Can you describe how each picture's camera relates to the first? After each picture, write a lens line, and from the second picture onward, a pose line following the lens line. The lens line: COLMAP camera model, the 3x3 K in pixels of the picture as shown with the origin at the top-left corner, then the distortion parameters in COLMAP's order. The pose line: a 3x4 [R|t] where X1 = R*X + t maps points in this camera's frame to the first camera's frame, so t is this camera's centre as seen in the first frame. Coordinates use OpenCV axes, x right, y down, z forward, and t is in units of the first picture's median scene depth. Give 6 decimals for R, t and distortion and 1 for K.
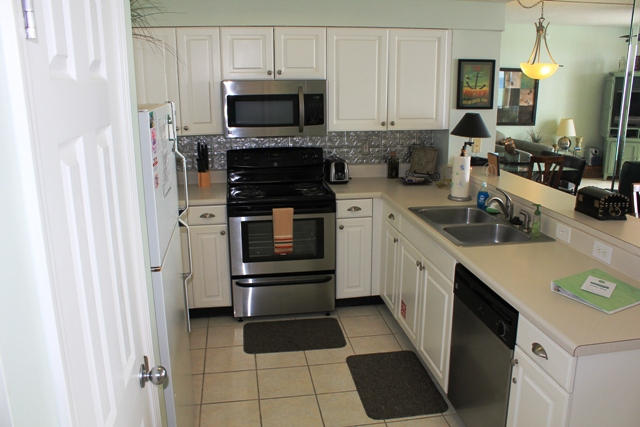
lens RADIAL K [[534.5, 0, 329.1], [0, 534.5, 211.2], [0, 0, 1]] dist [-0.167308, 0.141386]
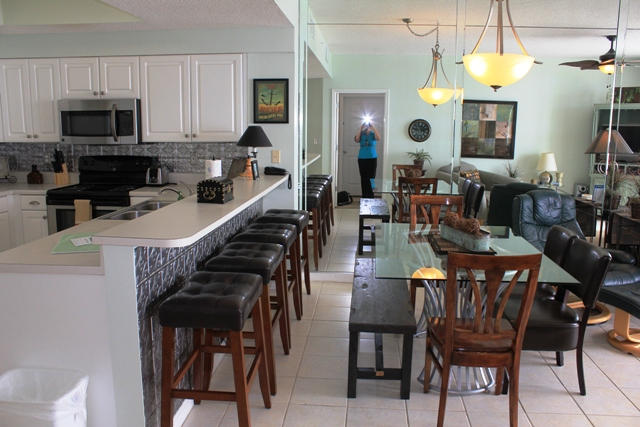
lens RADIAL K [[534.5, 0, 329.1], [0, 534.5, 211.2], [0, 0, 1]] dist [-0.167308, 0.141386]
pose [[0.970696, 0.049636, -0.235127, 0.684926], [-0.068964, 0.994818, -0.074701, 0.064930], [0.230201, 0.088727, 0.969090, -0.034147]]
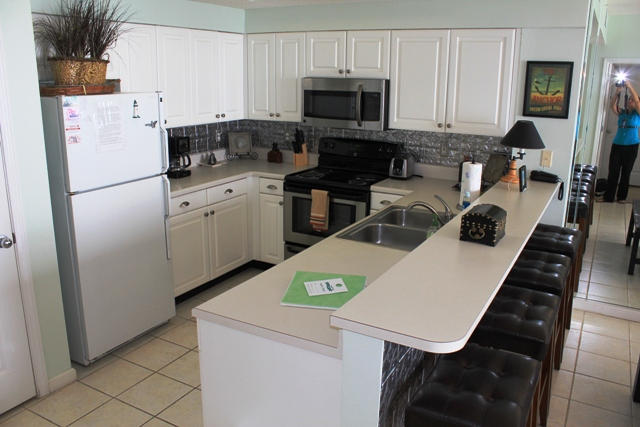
lens RADIAL K [[534.5, 0, 329.1], [0, 534.5, 211.2], [0, 0, 1]] dist [-0.167308, 0.141386]
pose [[0.782409, 0.171101, -0.598799, 0.561029], [-0.169406, 0.983734, 0.059742, -0.029774], [0.599281, 0.054698, 0.798668, 0.090675]]
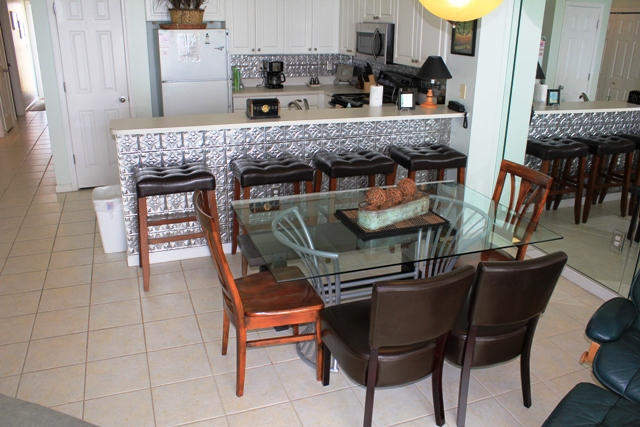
lens RADIAL K [[534.5, 0, 329.1], [0, 534.5, 211.2], [0, 0, 1]] dist [-0.167308, 0.141386]
pose [[0.201477, 0.342966, -0.917487, 1.301851], [-0.258960, 0.922017, 0.287792, -0.143964], [0.944641, 0.179609, 0.274579, 0.544831]]
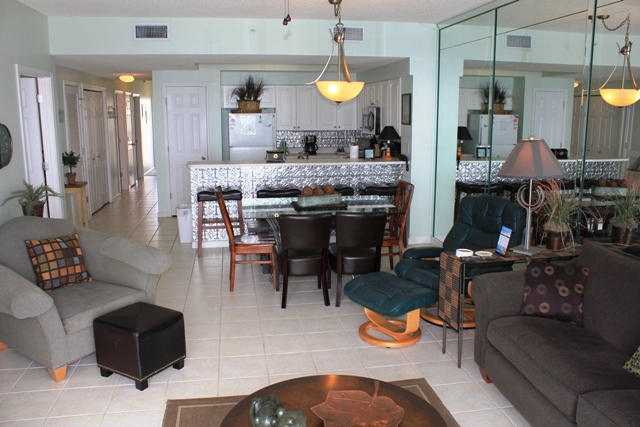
lens RADIAL K [[534.5, 0, 329.1], [0, 534.5, 211.2], [0, 0, 1]] dist [-0.167308, 0.141386]
pose [[0.013902, 0.189240, -0.981832, 1.961678], [-0.244999, 0.952640, 0.180144, -0.182587], [0.969424, 0.238043, 0.059607, 0.762125]]
